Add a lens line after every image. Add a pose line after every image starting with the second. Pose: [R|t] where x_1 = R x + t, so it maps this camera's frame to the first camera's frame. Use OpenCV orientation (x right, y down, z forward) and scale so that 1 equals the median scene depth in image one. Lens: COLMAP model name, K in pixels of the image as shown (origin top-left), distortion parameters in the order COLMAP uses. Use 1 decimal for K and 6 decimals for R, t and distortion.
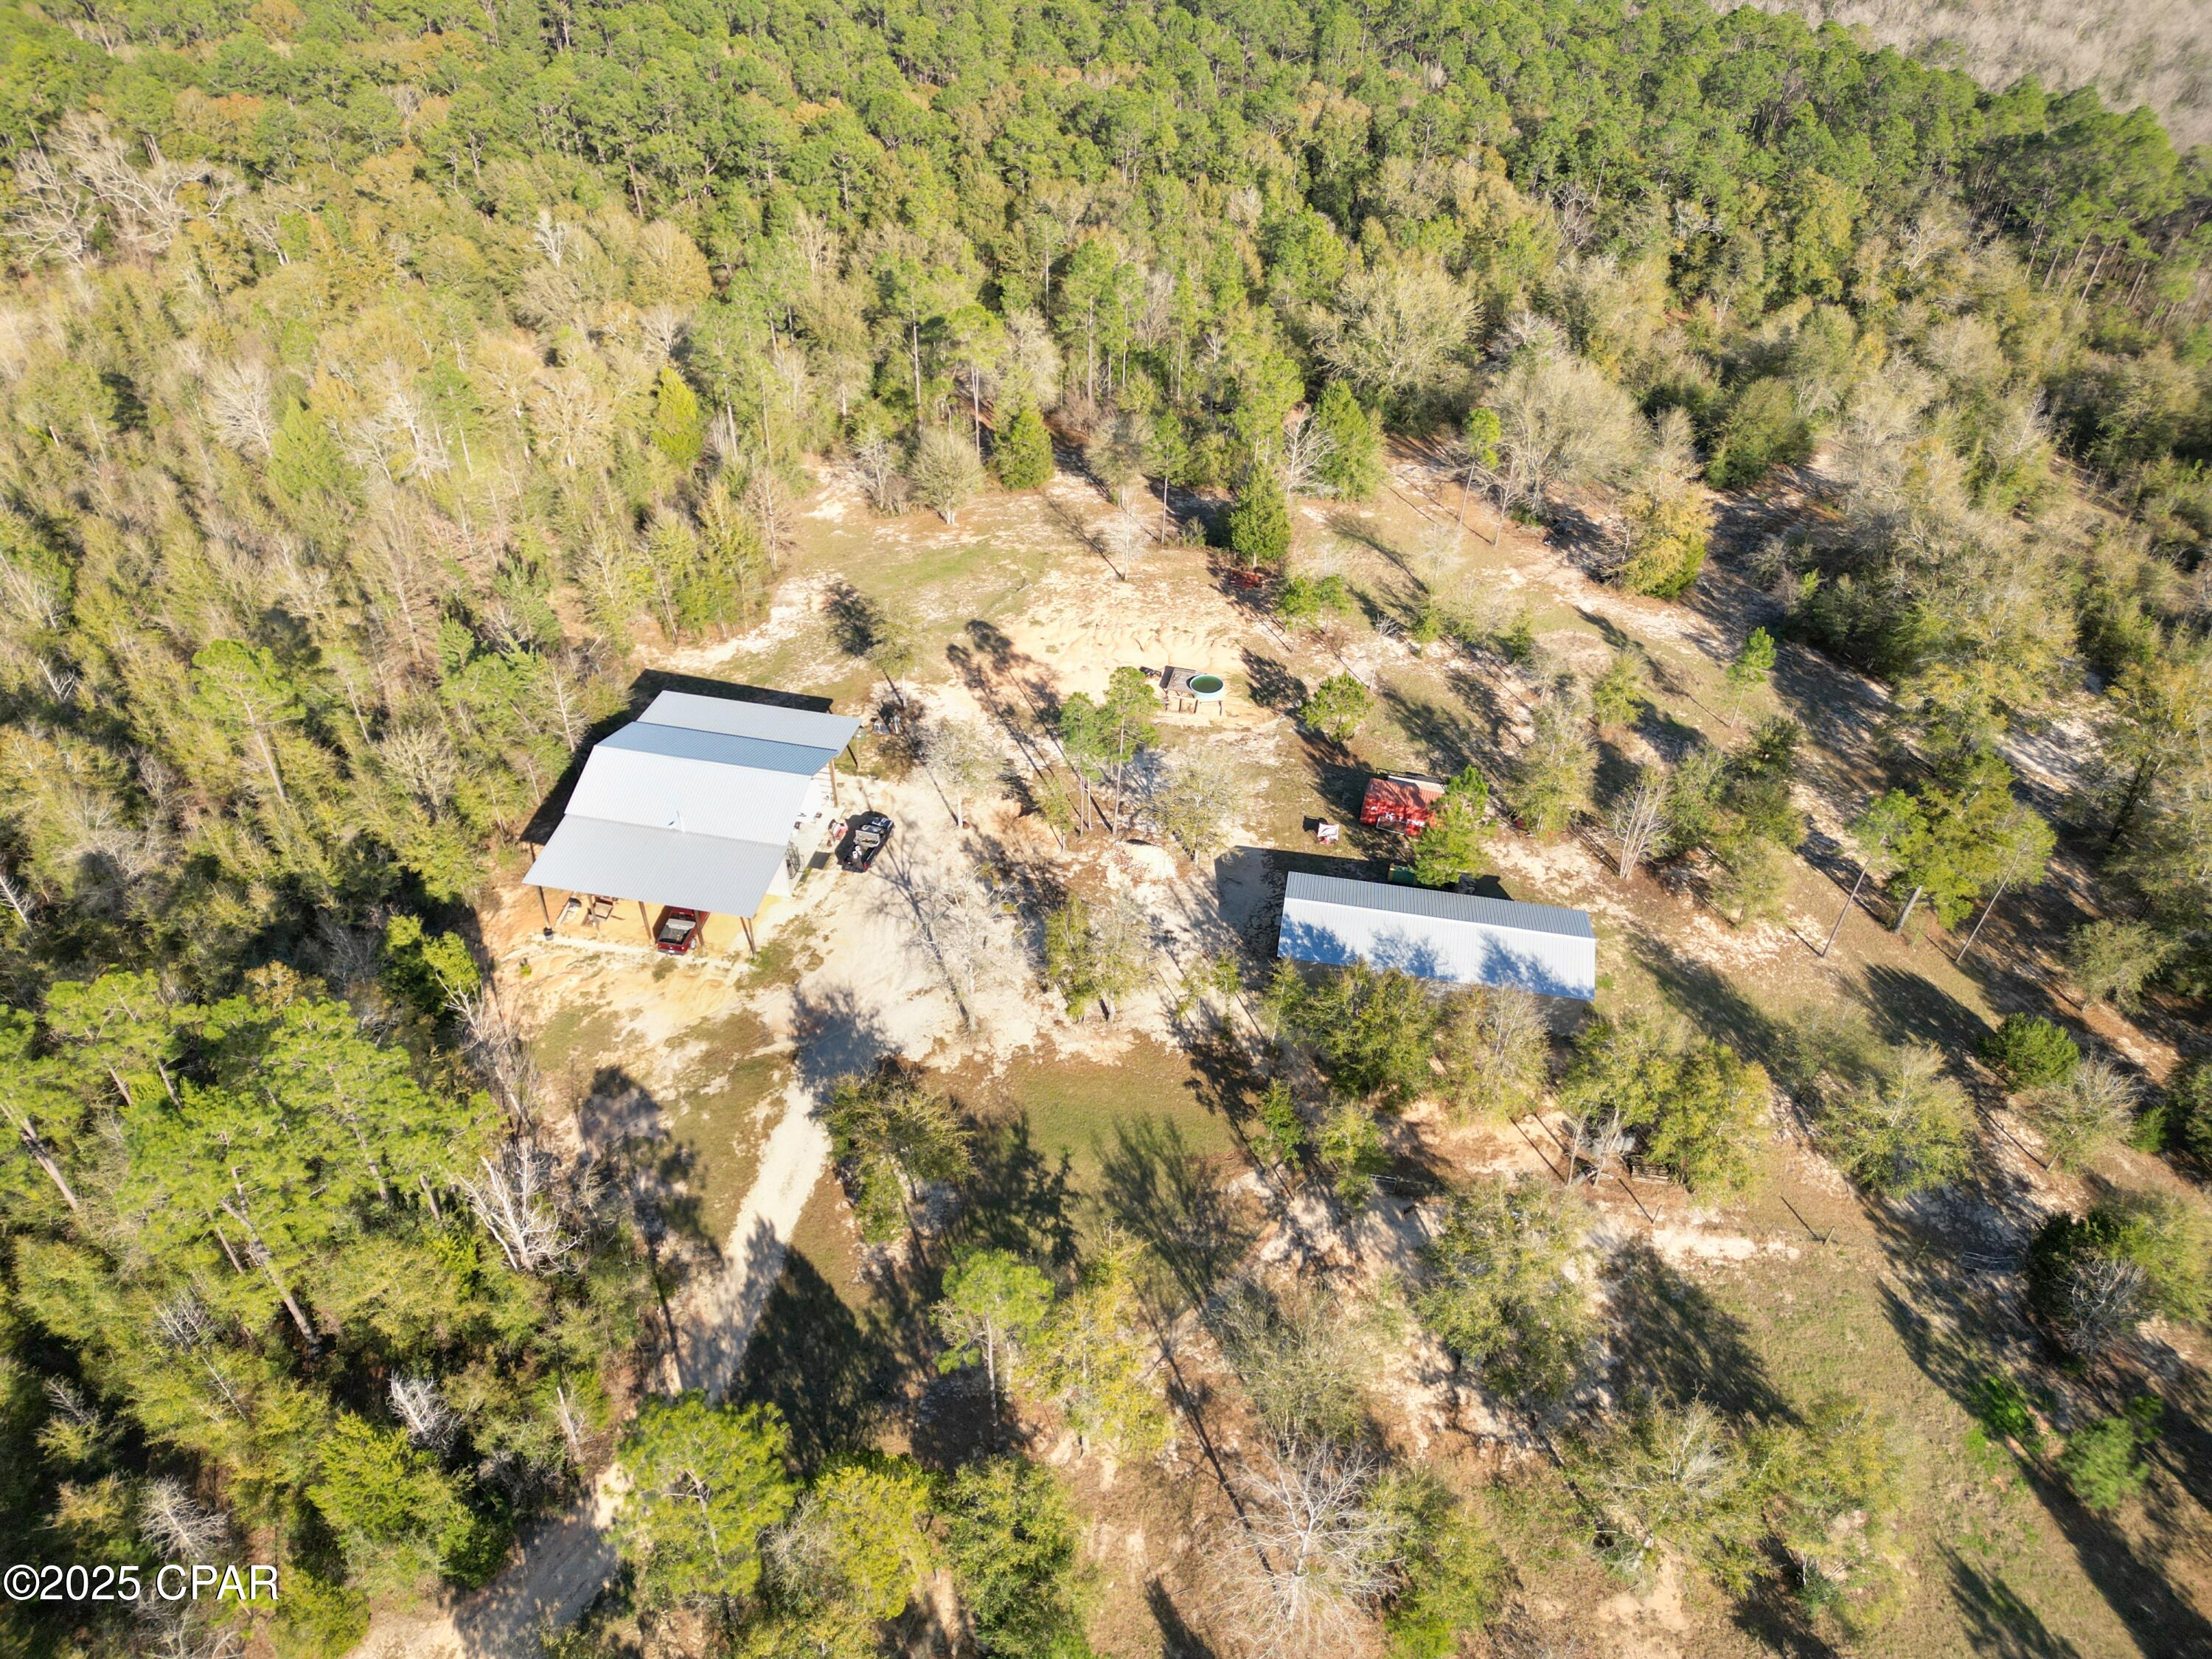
lens RADIAL K [[1558.7, 0, 1099.9], [0, 1558.7, 830.3], [0, 0, 1]] dist [0.040174, -0.030611]
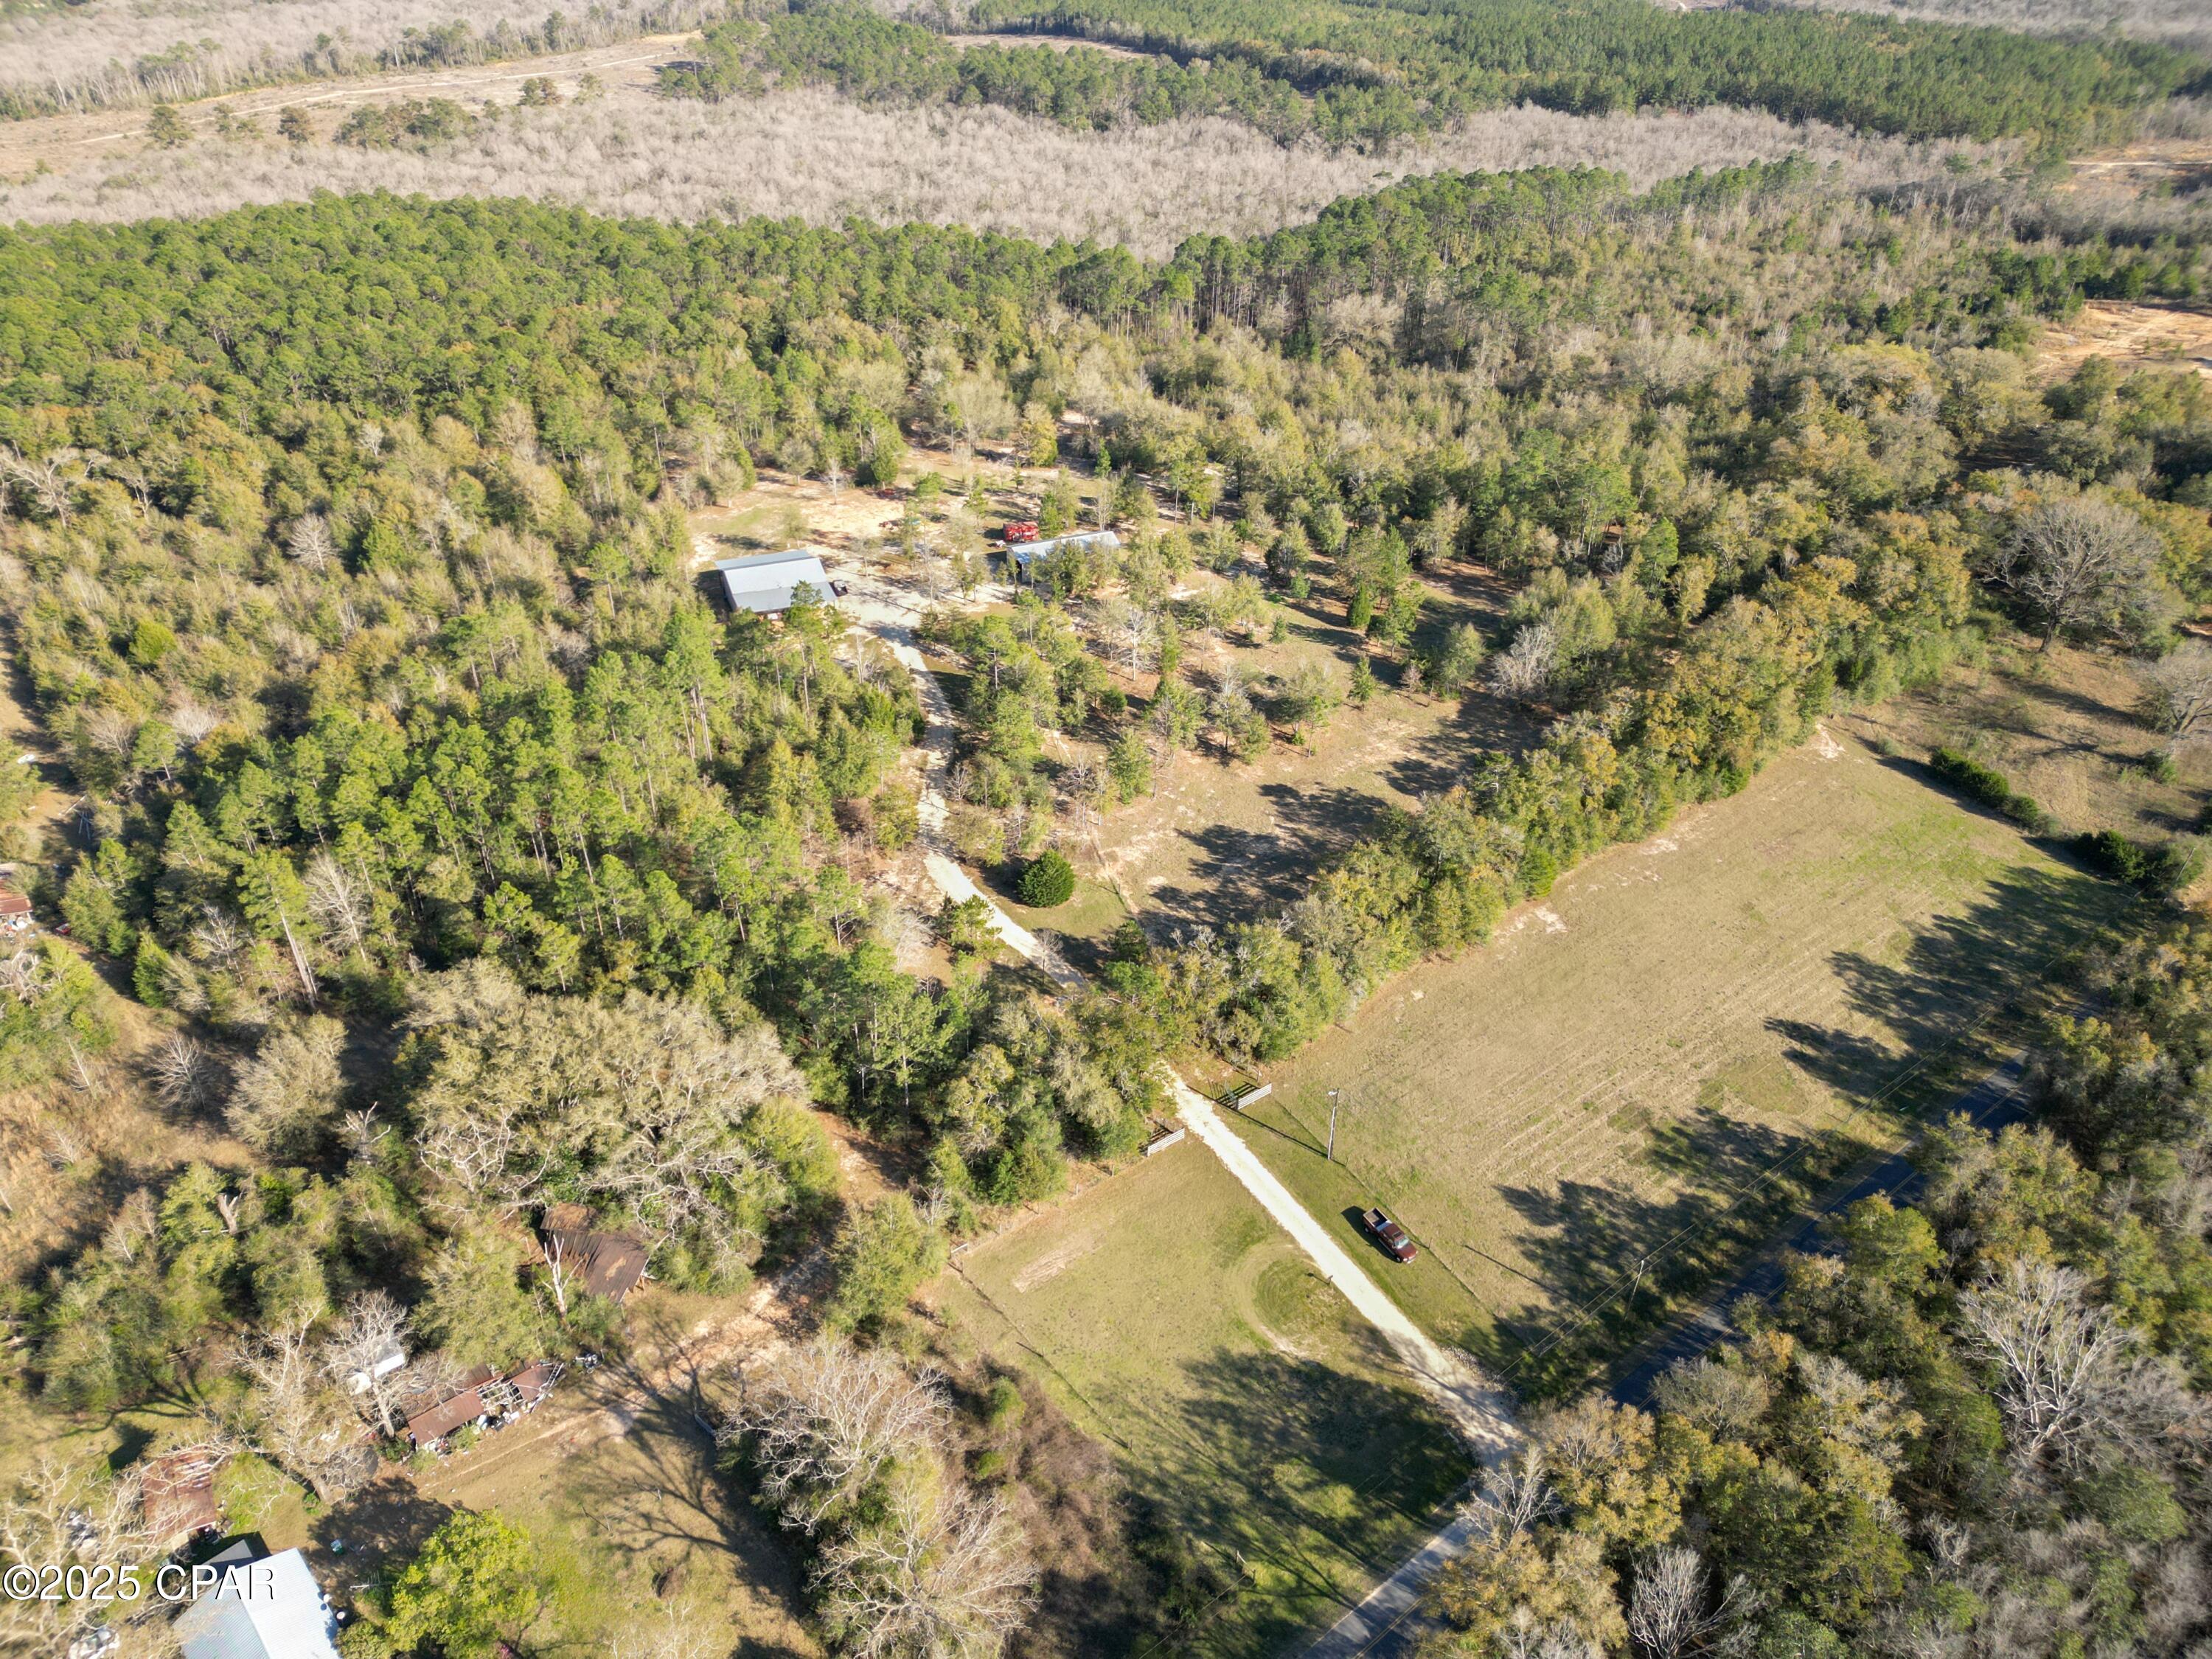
lens RADIAL K [[1558.7, 0, 1084.5], [0, 1558.7, 834.3], [0, 0, 1]] dist [0.040174, -0.030611]
pose [[0.826272, -0.302654, 0.475054, -0.891594], [0.352291, 0.935744, -0.016590, 0.438552], [-0.439507, 0.181065, 0.879800, -1.009570]]
